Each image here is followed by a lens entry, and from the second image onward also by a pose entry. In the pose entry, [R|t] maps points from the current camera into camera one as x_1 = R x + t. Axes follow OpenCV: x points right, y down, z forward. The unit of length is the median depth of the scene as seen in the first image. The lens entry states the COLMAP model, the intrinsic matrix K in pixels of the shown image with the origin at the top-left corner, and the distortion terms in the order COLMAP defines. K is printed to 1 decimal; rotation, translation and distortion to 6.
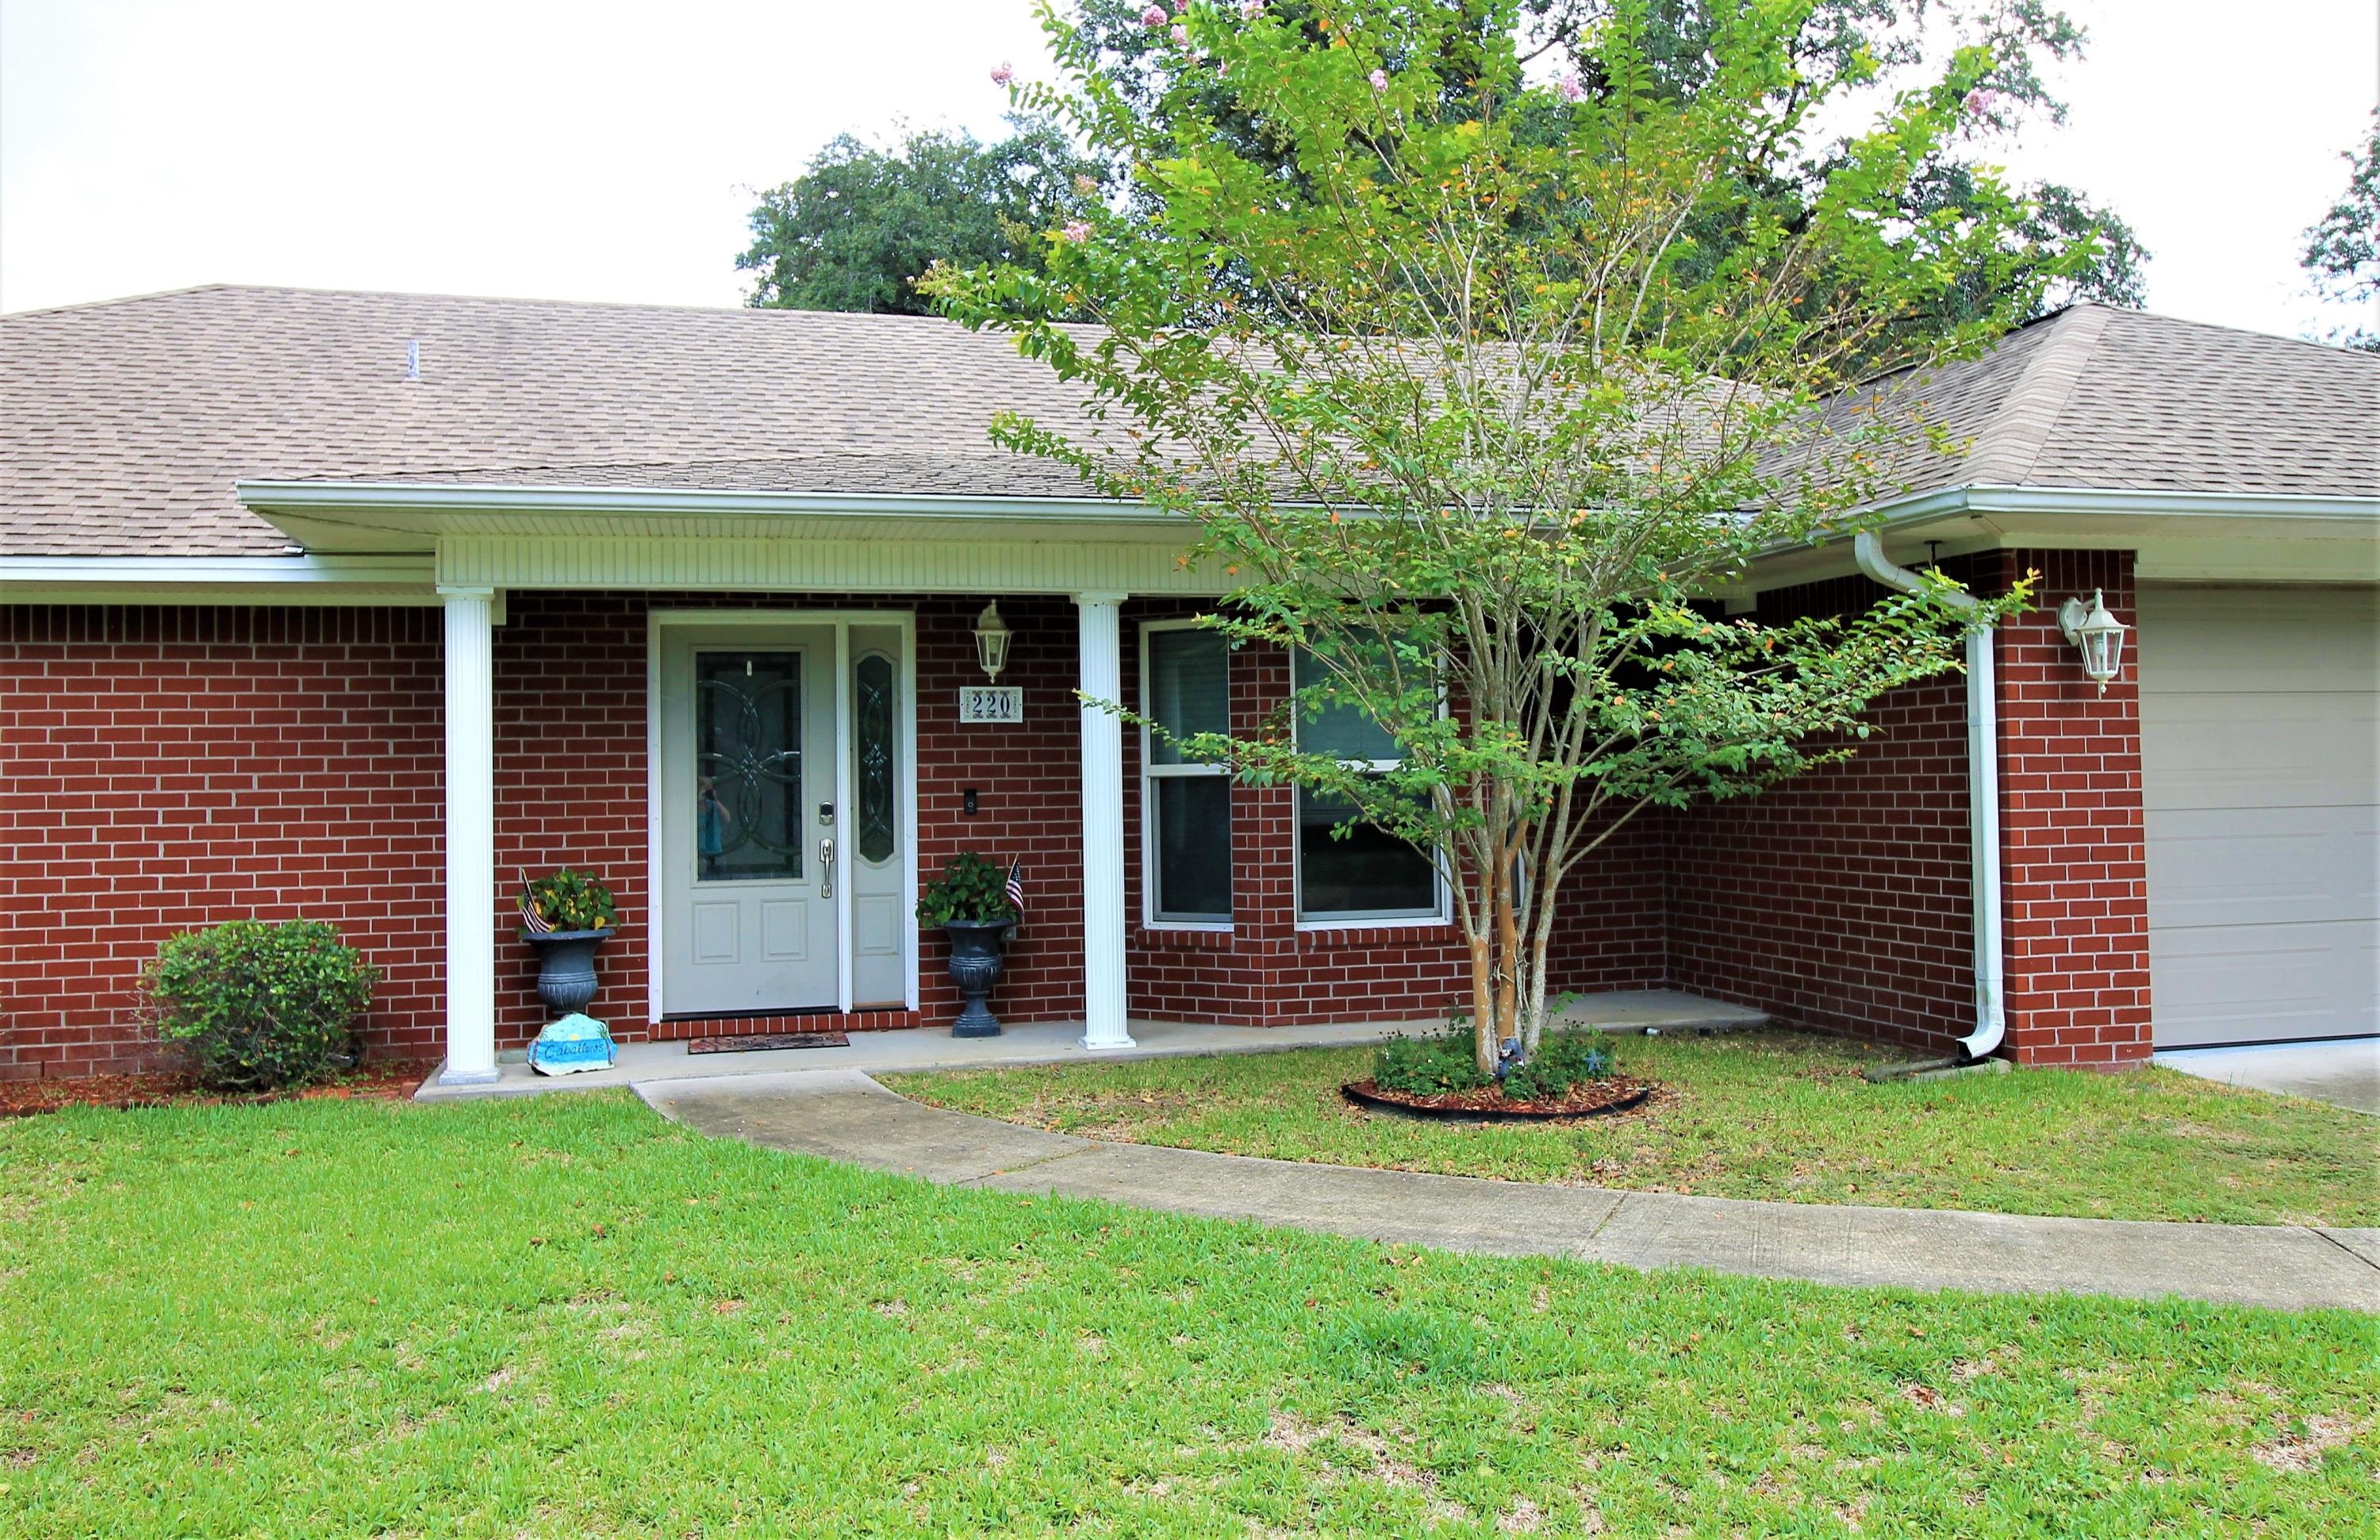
lens RADIAL K [[1770.4, 0, 1190.0], [0, 1770.4, 770.0], [0, 0, 1]] dist [0.018972, -0.001903]
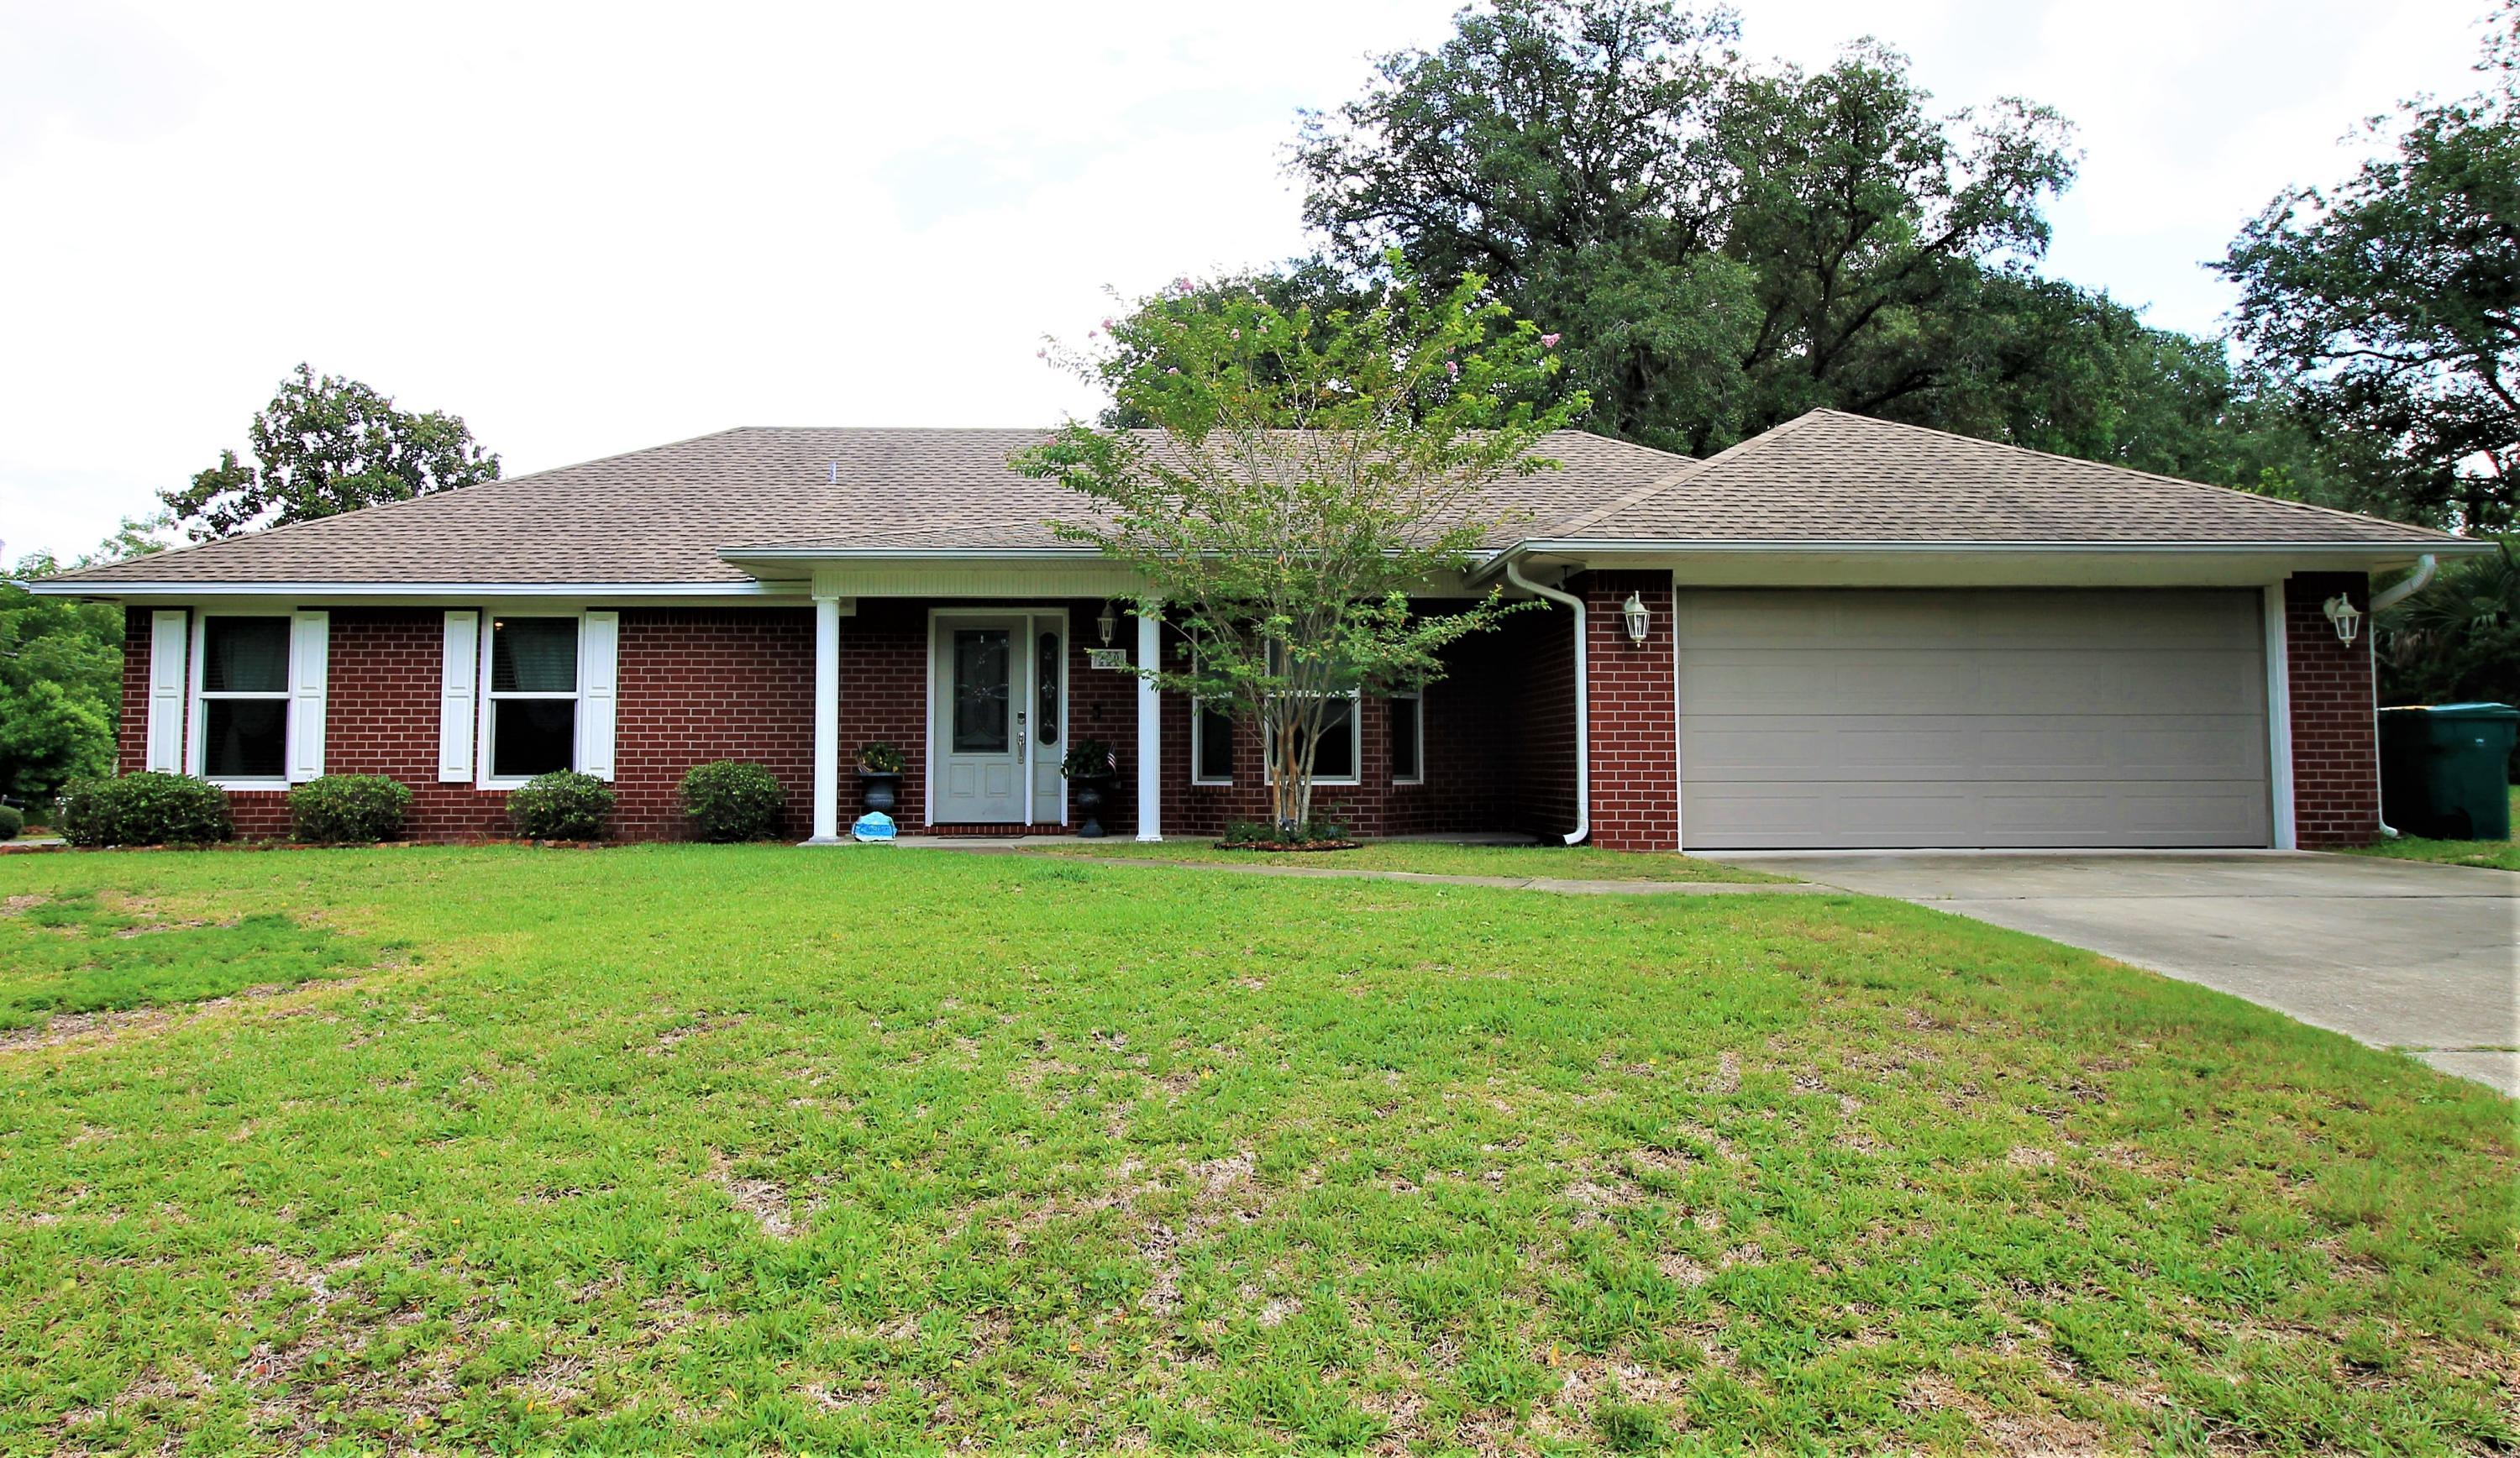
lens RADIAL K [[1476.6, 0, 1260.0], [0, 1476.6, 729.0], [0, 0, 1]] dist [0.022568, 0.000370]
pose [[0.980370, 0.010470, -0.196890, 0.353649], [-0.012857, 0.999858, -0.010848, 0.051417], [0.196748, 0.013167, 0.980366, -0.475334]]
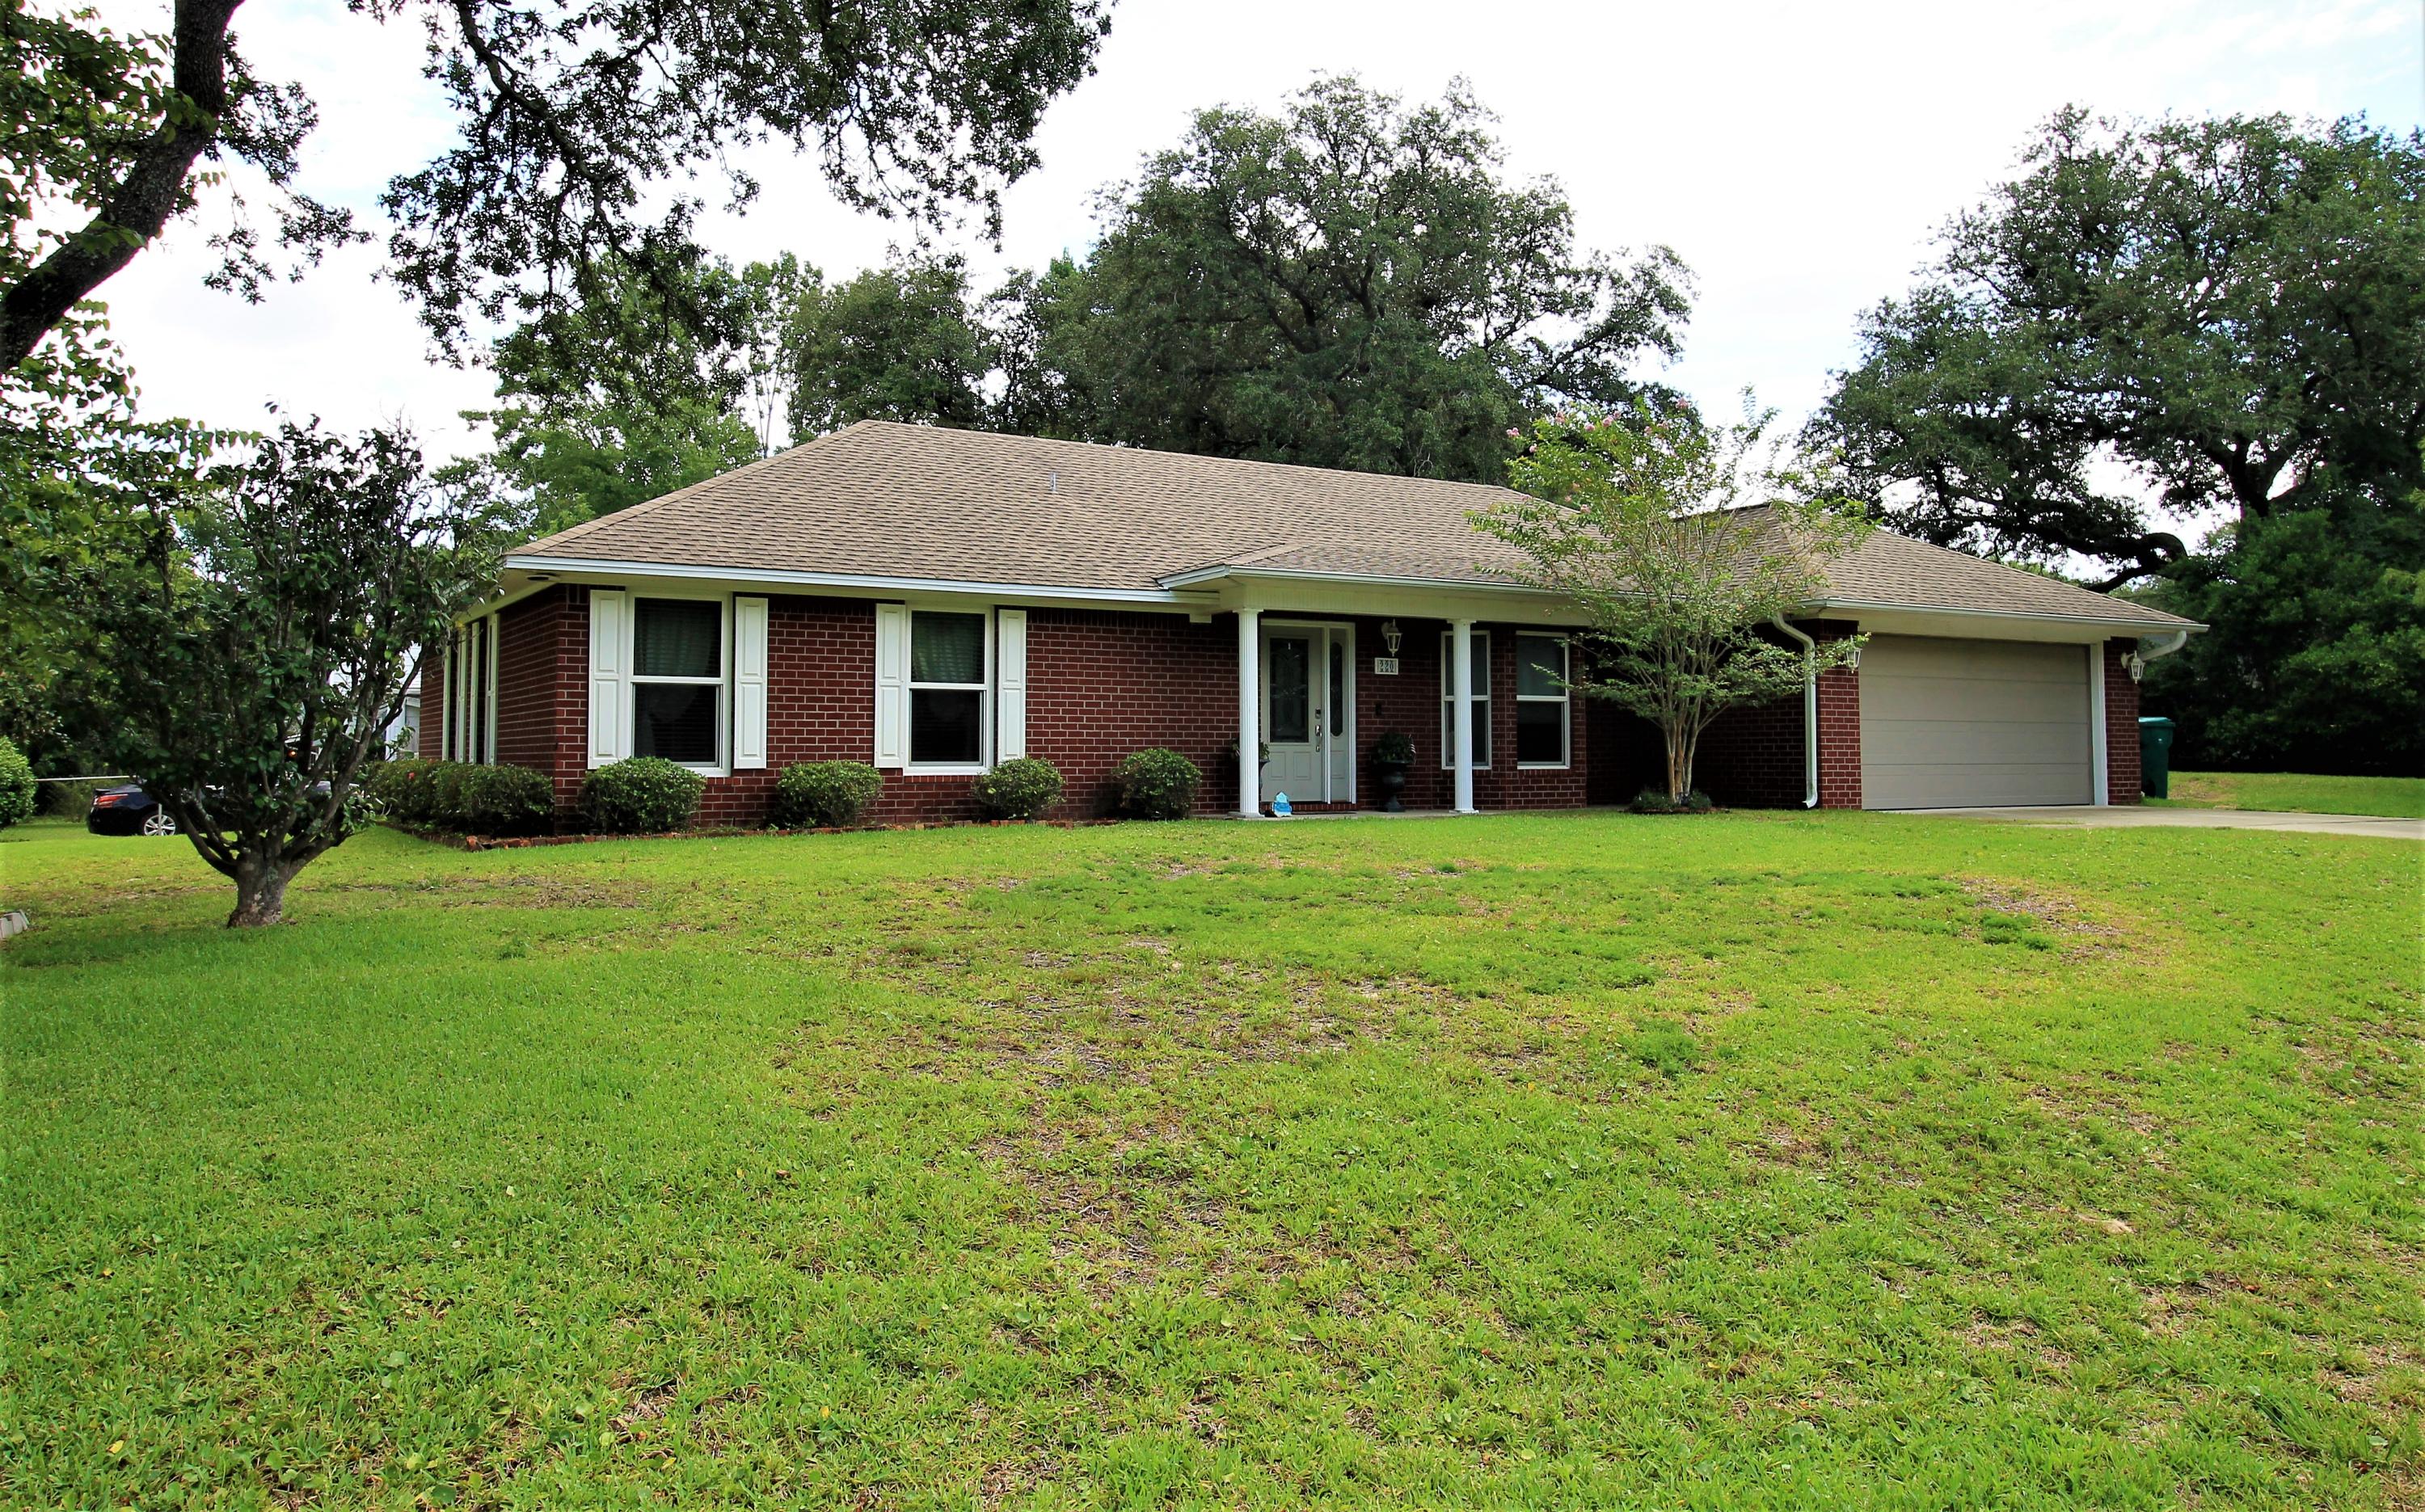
lens RADIAL K [[1533.4, 0, 1212.5], [0, 1533.4, 756.0], [0, 0, 1]] dist [0.040735, 0.000138]
pose [[0.960810, 0.016030, 0.276744, -0.885579], [-0.017890, 0.999831, 0.004198, 0.074019], [-0.276630, -0.008985, 0.960935, -0.819496]]
